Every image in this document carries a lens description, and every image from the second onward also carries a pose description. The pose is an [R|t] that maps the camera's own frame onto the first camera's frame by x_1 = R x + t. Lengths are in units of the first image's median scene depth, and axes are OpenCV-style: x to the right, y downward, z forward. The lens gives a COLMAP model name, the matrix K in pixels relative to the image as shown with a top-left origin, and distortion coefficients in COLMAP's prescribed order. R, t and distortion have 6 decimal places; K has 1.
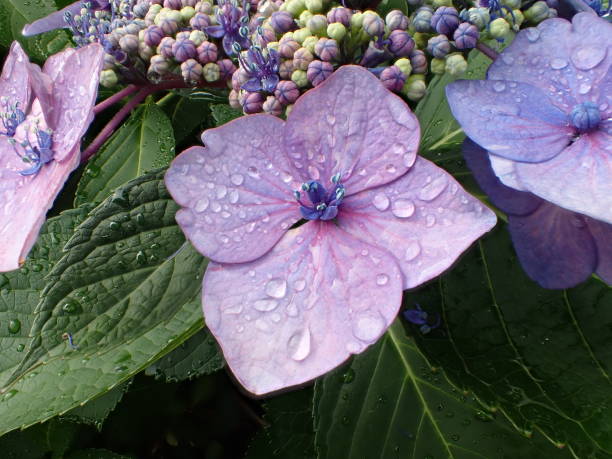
lens RADIAL K [[609.0, 0, 306.6], [0, 609.0, 225.2], [0, 0, 1]] dist [-0.023659, 0.000000]
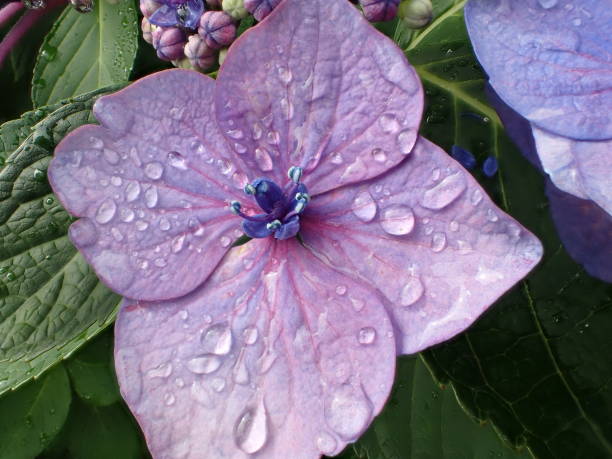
lens RADIAL K [[609.0, 0, 295.3], [0, 609.0, 229.3], [0, 0, 1]] dist [-0.023659, 0.000000]
pose [[0.998382, -0.045899, -0.033577, 0.064637], [0.053136, 0.963292, 0.263146, -0.184674], [0.020267, -0.264504, 0.964172, 0.332417]]
